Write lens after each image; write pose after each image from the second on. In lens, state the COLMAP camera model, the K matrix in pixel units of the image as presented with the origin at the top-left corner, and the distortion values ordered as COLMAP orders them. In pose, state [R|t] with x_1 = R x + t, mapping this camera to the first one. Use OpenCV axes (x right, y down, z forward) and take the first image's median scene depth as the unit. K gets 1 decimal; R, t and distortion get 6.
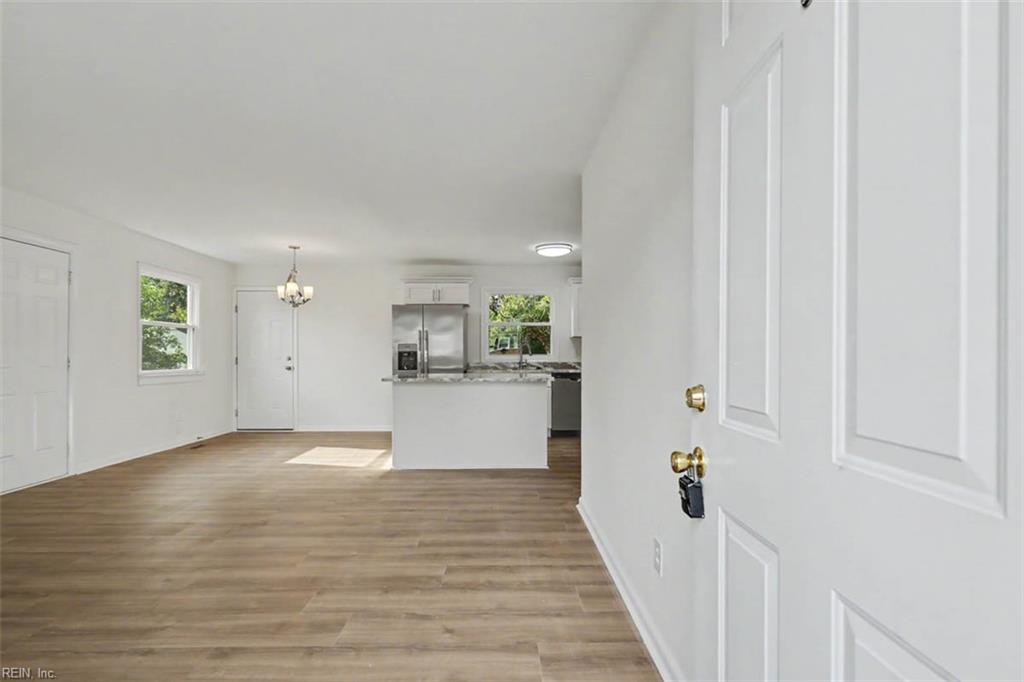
lens RADIAL K [[476.0, 0, 504.0], [0, 476.0, 368.9], [0, 0, 1]] dist [0.003103, -0.000344]
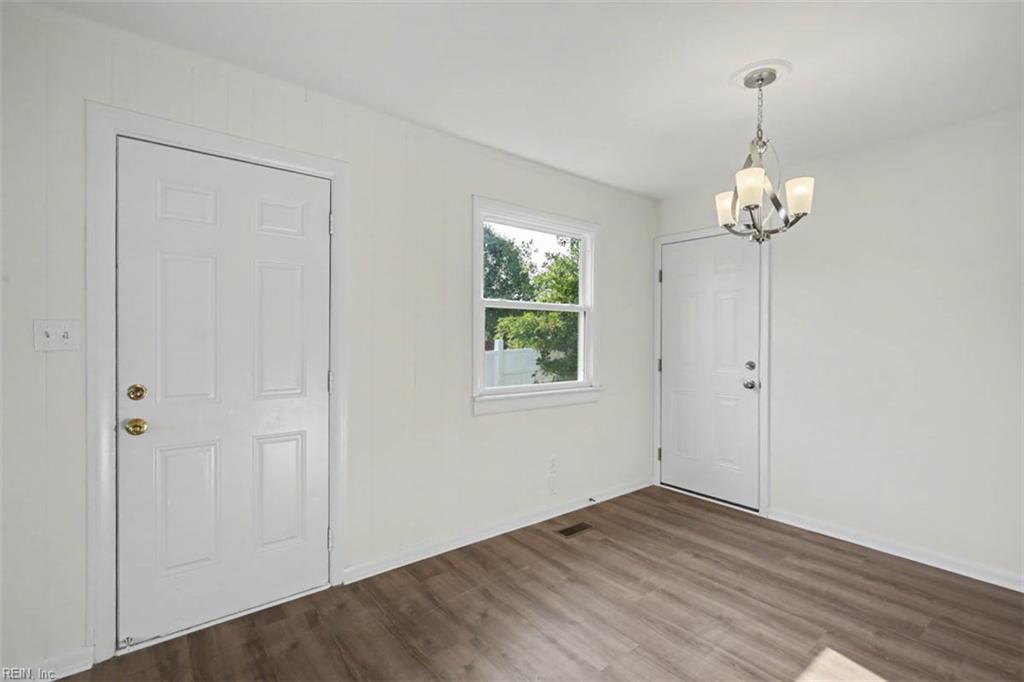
lens RADIAL K [[476.0, 0, 524.1], [0, 476.0, 335.5], [0, 0, 1]] dist [0.003103, -0.000344]
pose [[0.629160, -0.000328, -0.777275, -0.251434], [-0.028358, 0.999324, -0.023376, -0.040635], [0.776758, 0.036749, 0.628726, 0.590116]]
